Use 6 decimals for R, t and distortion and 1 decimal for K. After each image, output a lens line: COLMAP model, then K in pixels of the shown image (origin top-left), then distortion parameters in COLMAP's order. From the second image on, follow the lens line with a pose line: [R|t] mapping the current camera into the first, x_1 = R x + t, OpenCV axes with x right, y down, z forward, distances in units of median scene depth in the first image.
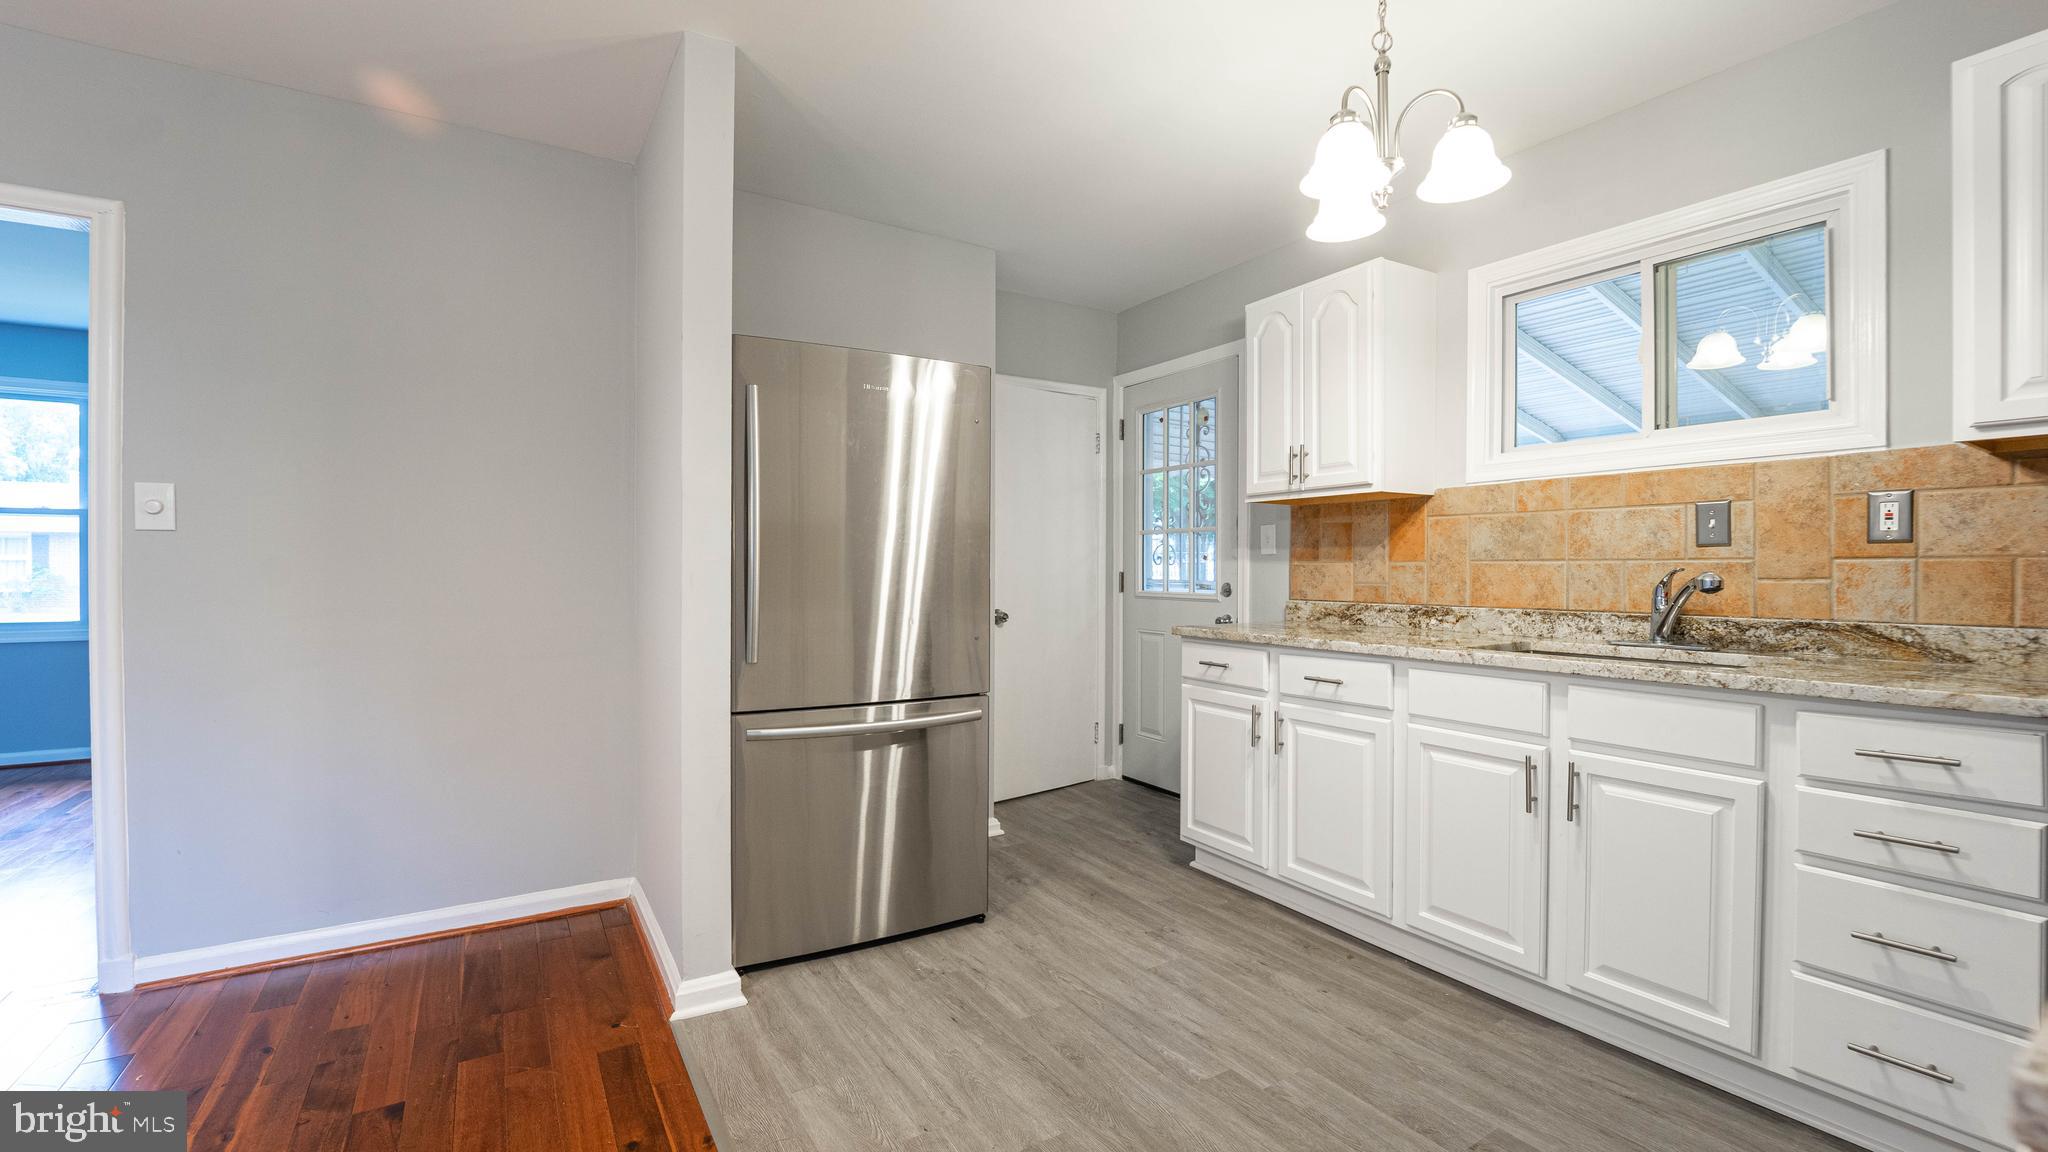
lens RADIAL K [[847.8, 0, 1032.1], [0, 847.8, 576.8], [0, 0, 1]] dist [-0.022934, -0.000260]
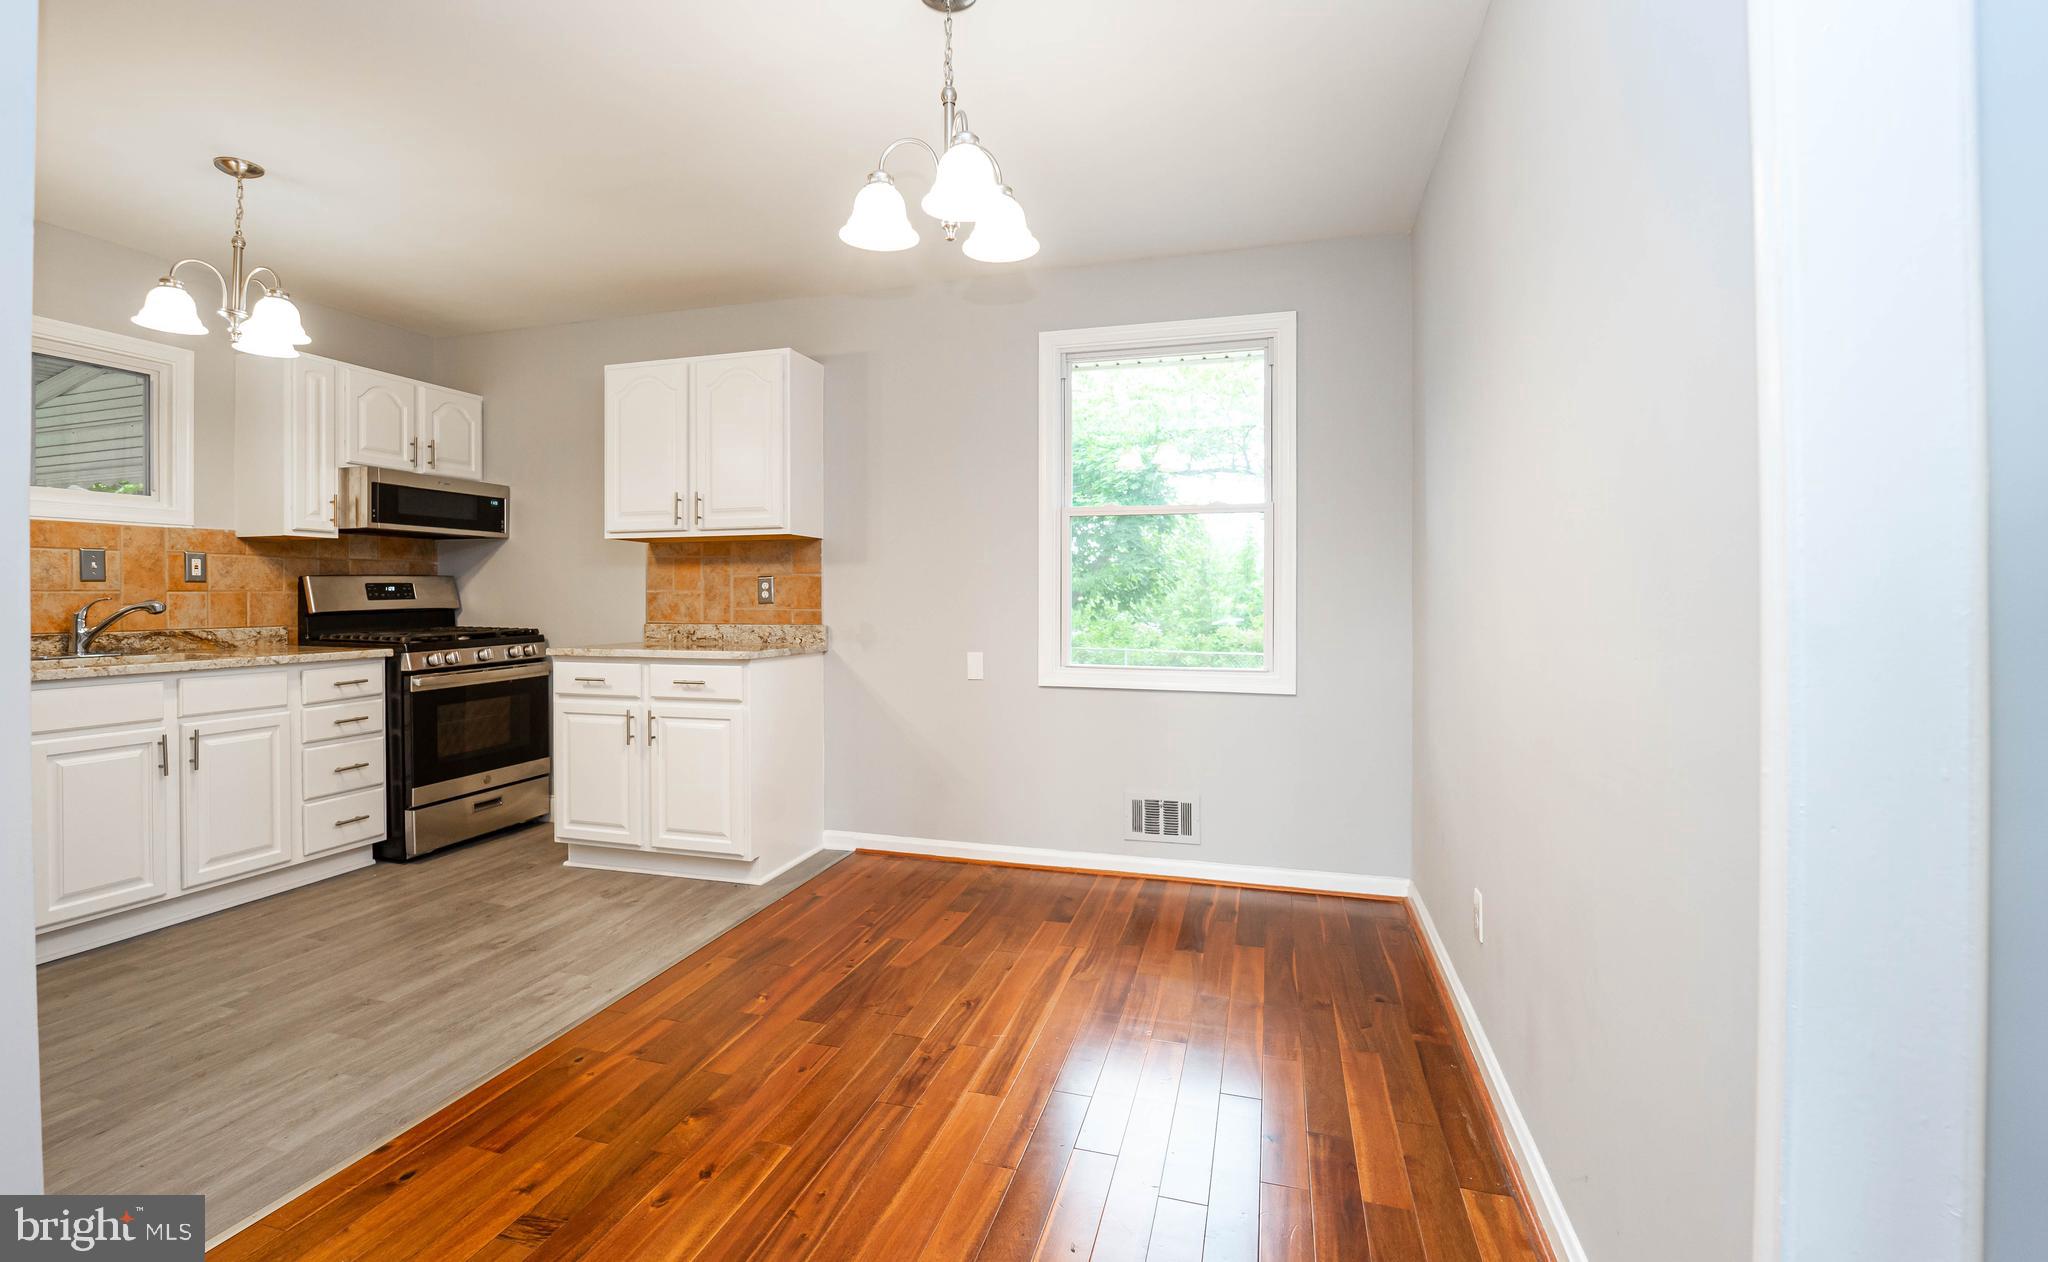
lens RADIAL K [[944.8, 0, 963.1], [0, 944.8, 604.2], [0, 0, 1]] dist [-0.000196, -0.012253]
pose [[-0.627005, -0.007853, 0.778976, -1.223348], [0.006146, 0.999868, 0.015026, -0.012815], [-0.778991, 0.014209, -0.626874, 0.811738]]
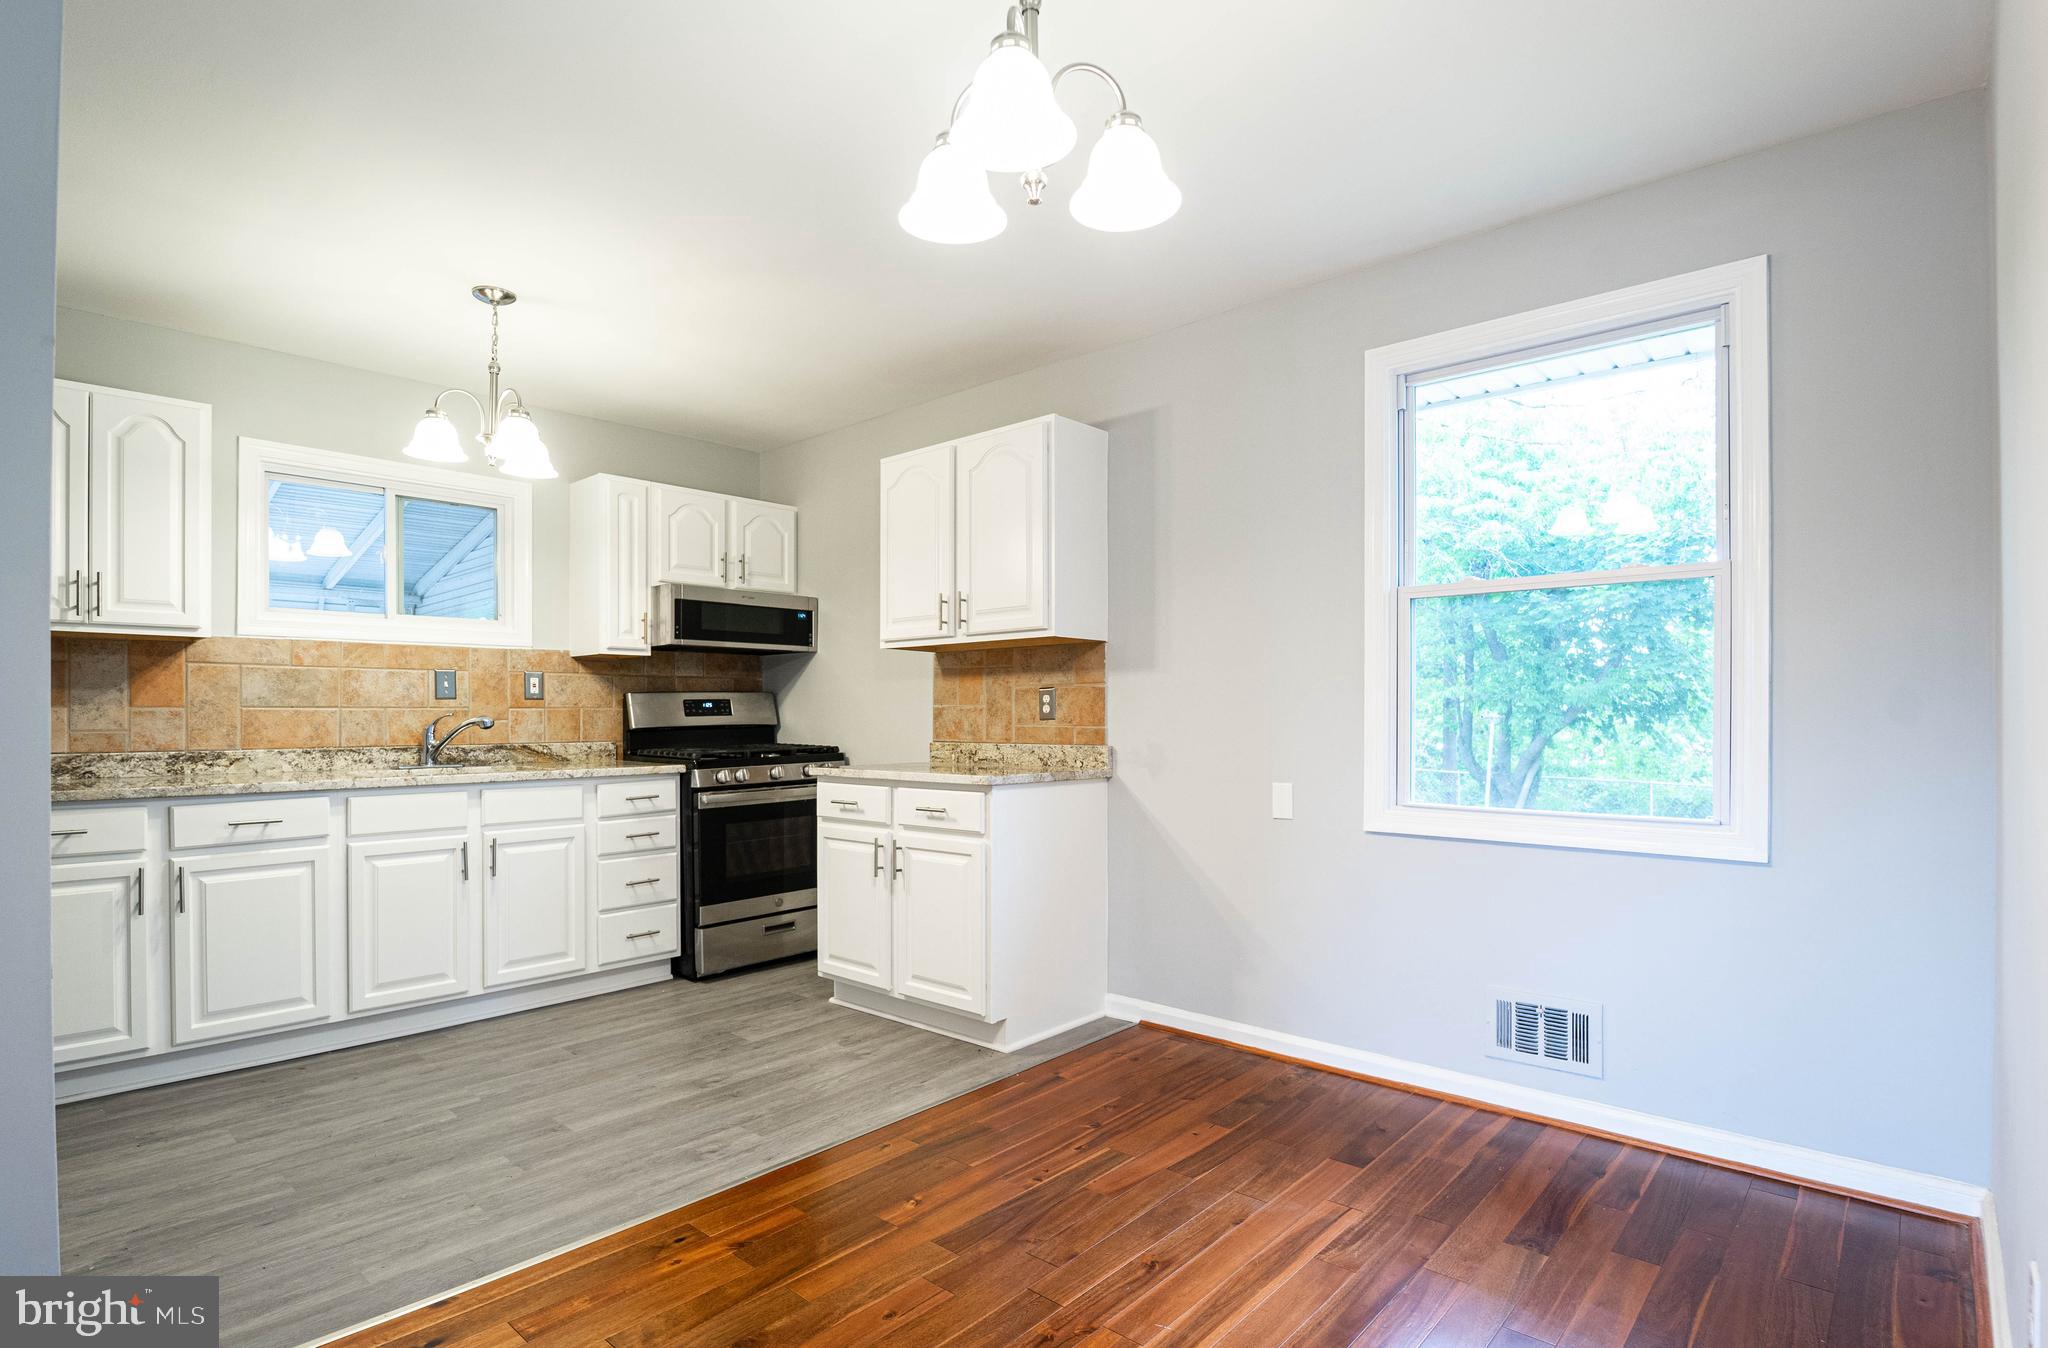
lens RADIAL K [[1024.6, 0, 1007.9], [0, 1024.6, 722.4], [0, 0, 1]] dist [-0.015570, -0.000798]
pose [[-0.251143, -0.007953, 0.967917, -1.178577], [0.010669, 0.999883, 0.010984, -0.003681], [-0.967891, 0.013085, -0.251028, 0.454602]]
